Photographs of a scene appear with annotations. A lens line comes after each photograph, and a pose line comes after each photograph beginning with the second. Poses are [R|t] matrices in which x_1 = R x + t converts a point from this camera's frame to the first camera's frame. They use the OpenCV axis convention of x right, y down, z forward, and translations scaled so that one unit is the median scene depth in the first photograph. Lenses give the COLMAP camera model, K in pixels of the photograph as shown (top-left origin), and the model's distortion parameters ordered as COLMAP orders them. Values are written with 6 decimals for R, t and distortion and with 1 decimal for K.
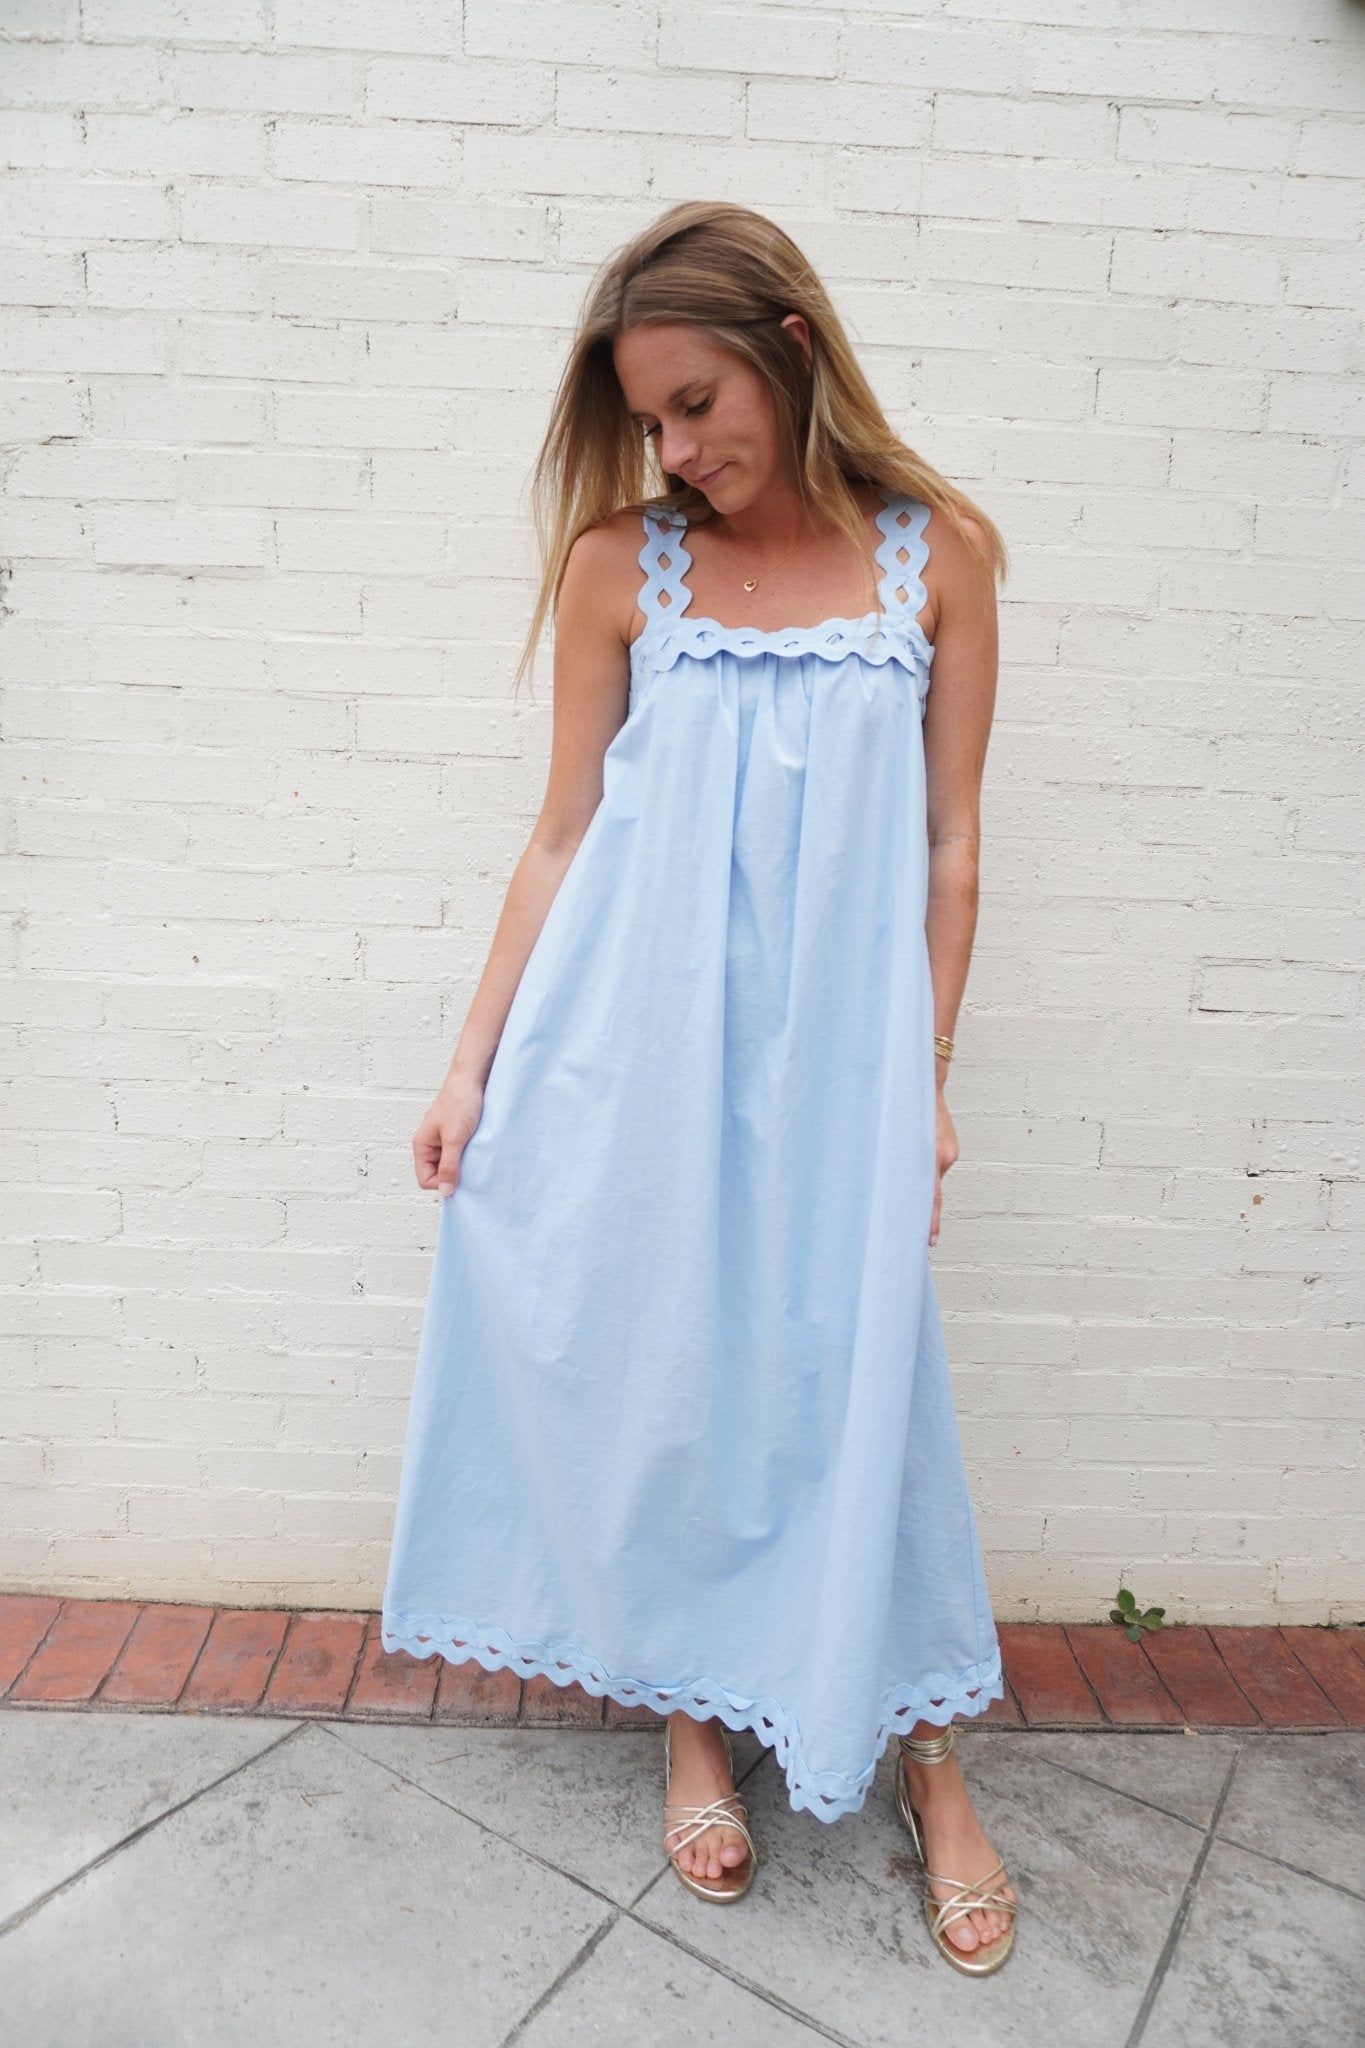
lens RADIAL K [[1360.4, 0, 682.1], [0, 1360.4, 1013.7], [0, 0, 1]] dist [-0.045438, 0.027030]
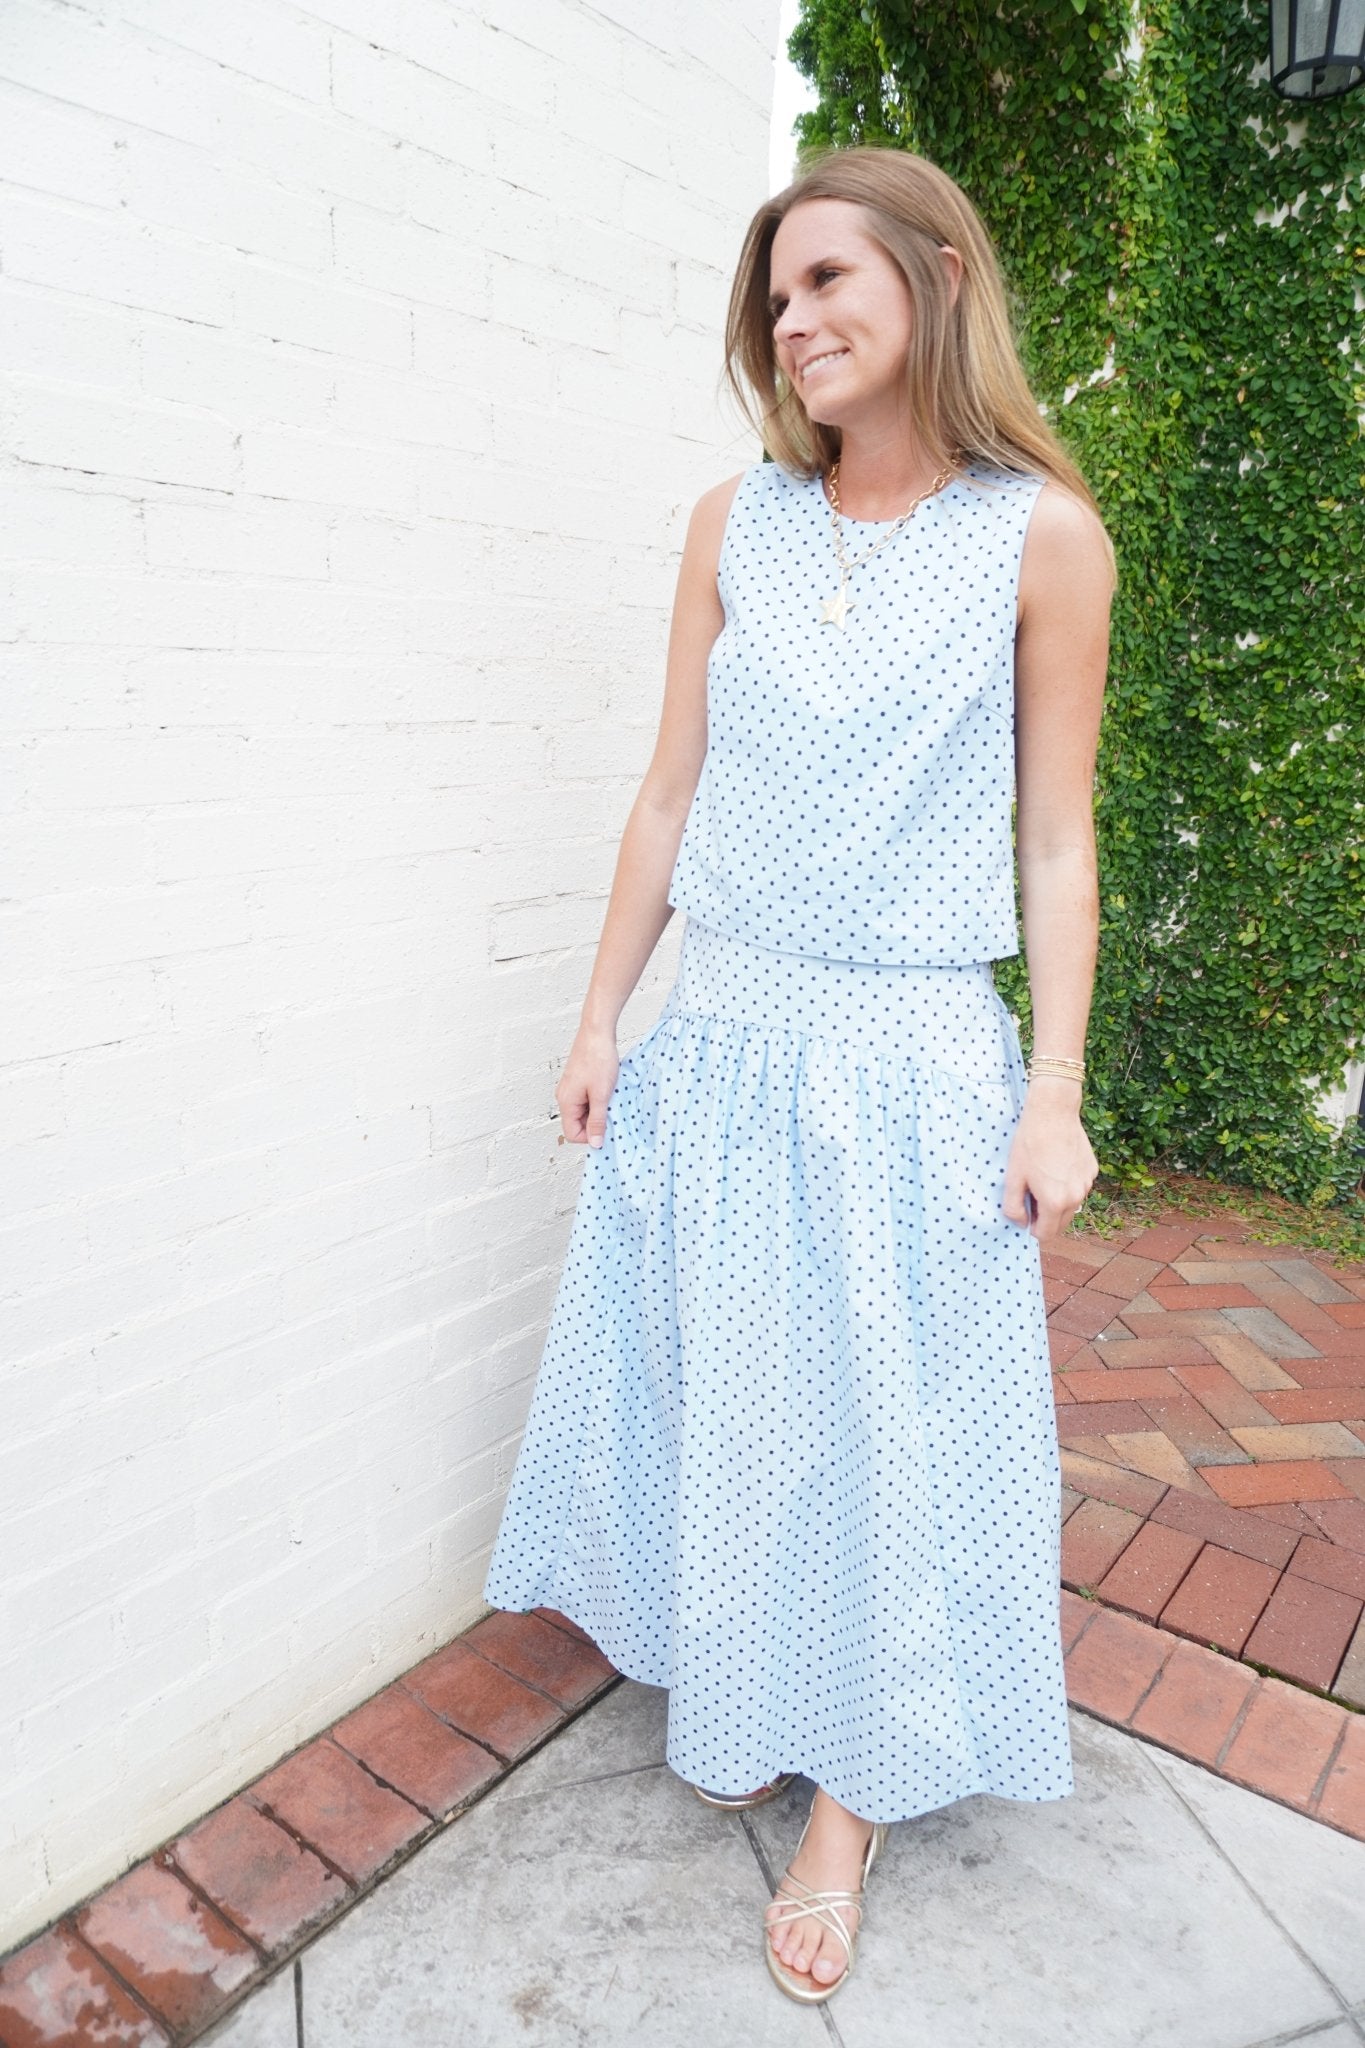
lens RADIAL K [[1360.4, 0, 677.8], [0, 1360.4, 1013.8], [0, 0, 1]] dist [-0.045438, 0.027030]
pose [[0.638839, -0.210442, 0.739999, -0.248560], [0.146227, 0.977541, 0.151757, -0.096175], [-0.755316, 0.011260, 0.655264, 0.313693]]
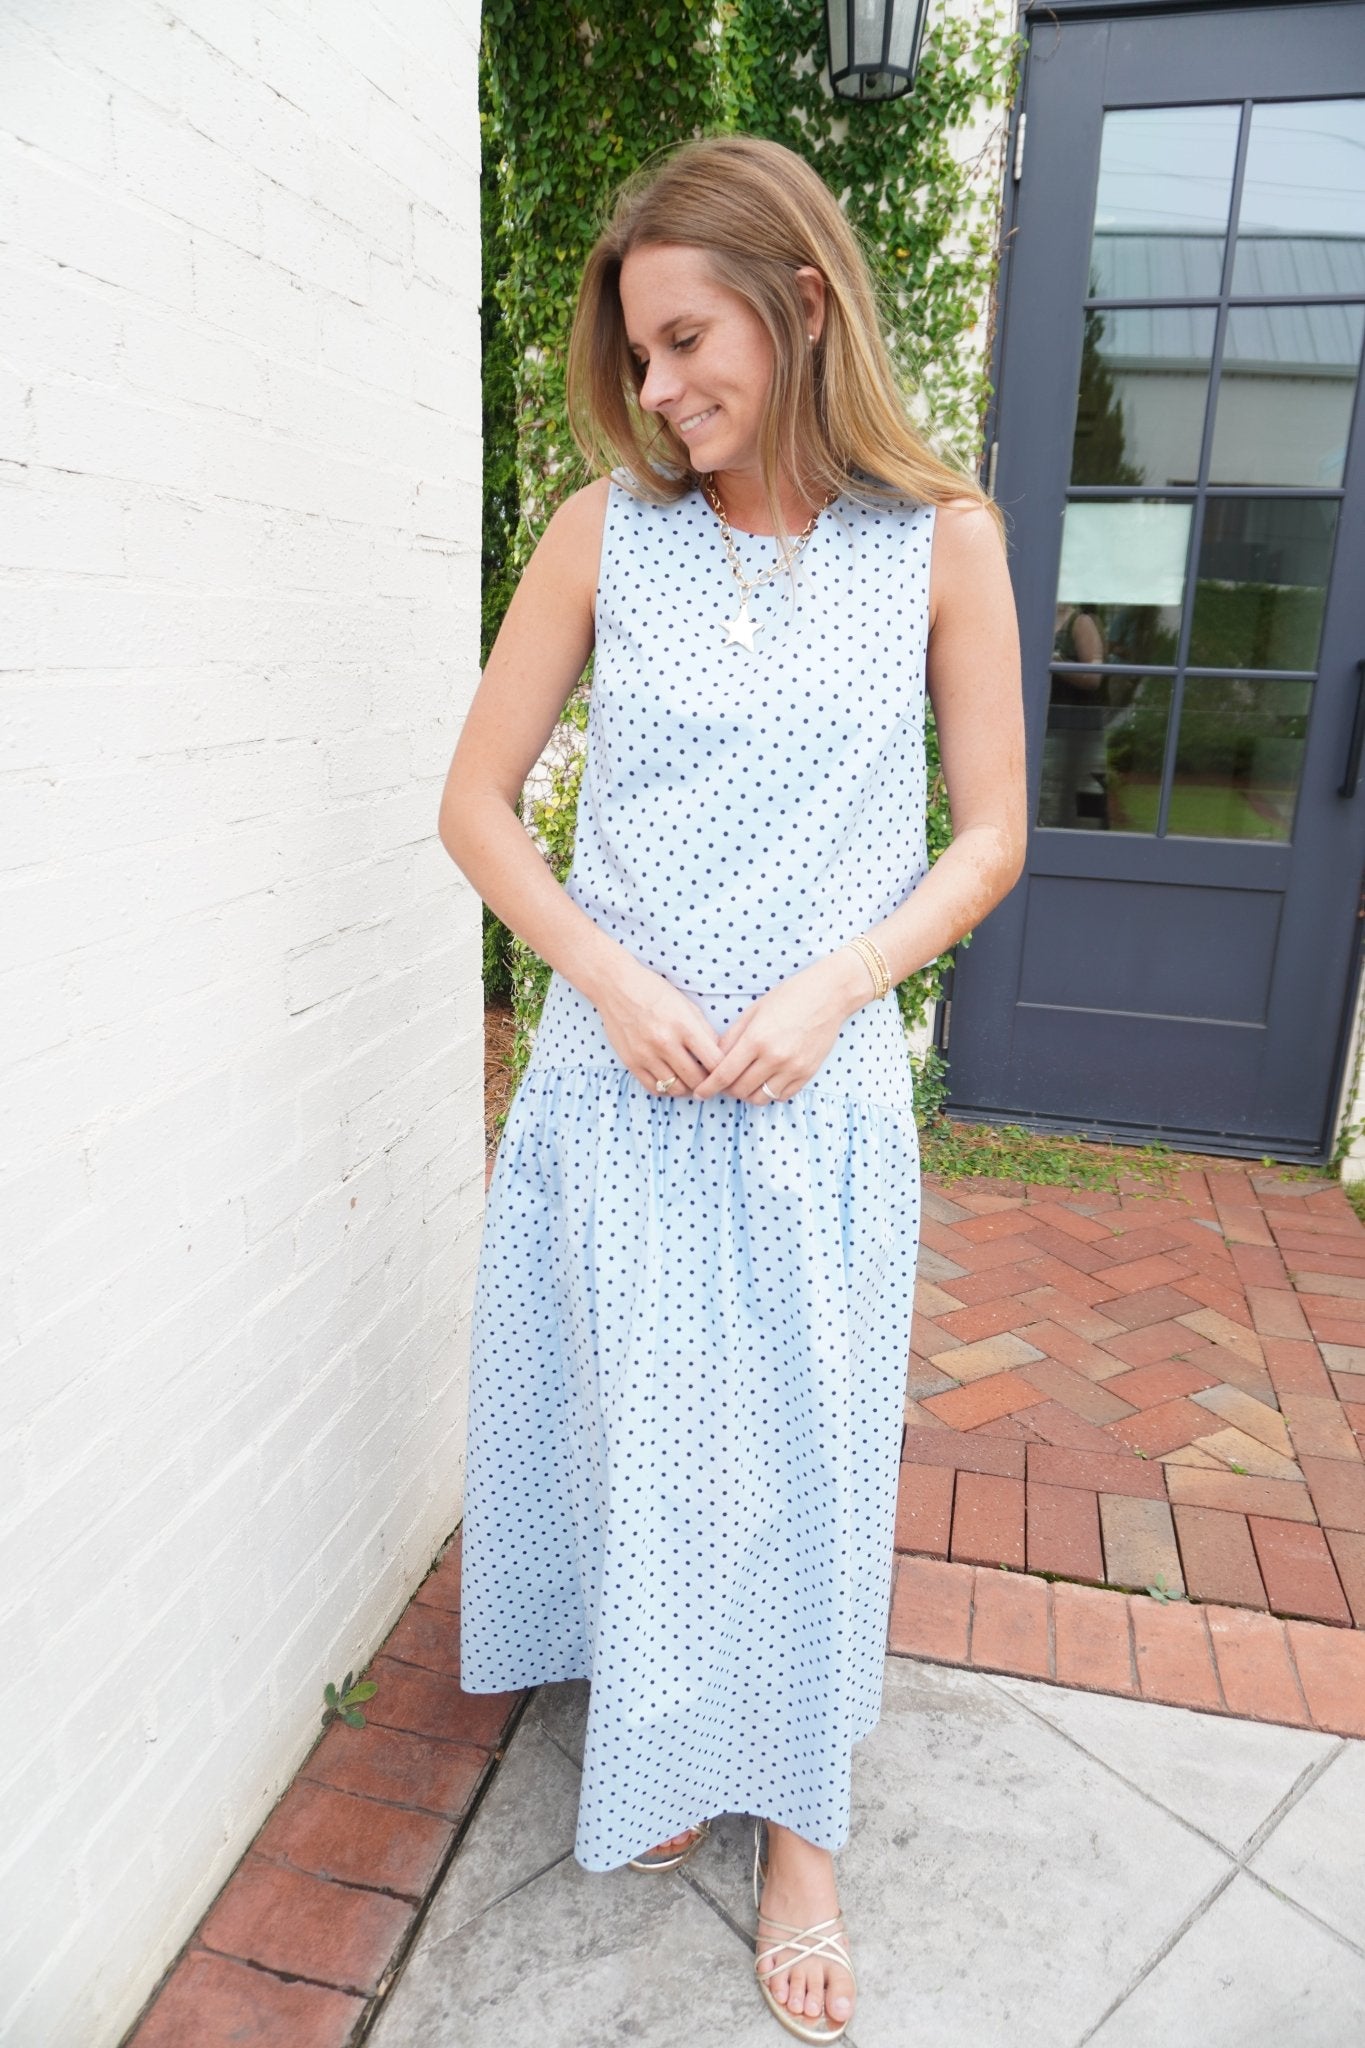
lens RADIAL K [[1360.4, 0, 681.0], [0, 1360.4, 1016.4], [0, 0, 1]] dist [-0.045438, 0.027030]
pose [[0.271700, -0.290712, 0.917423, -0.306850], [0.154967, 0.954060, 0.256428, -0.182386], [-0.949823, 0.072499, 0.304269, 0.571832]]
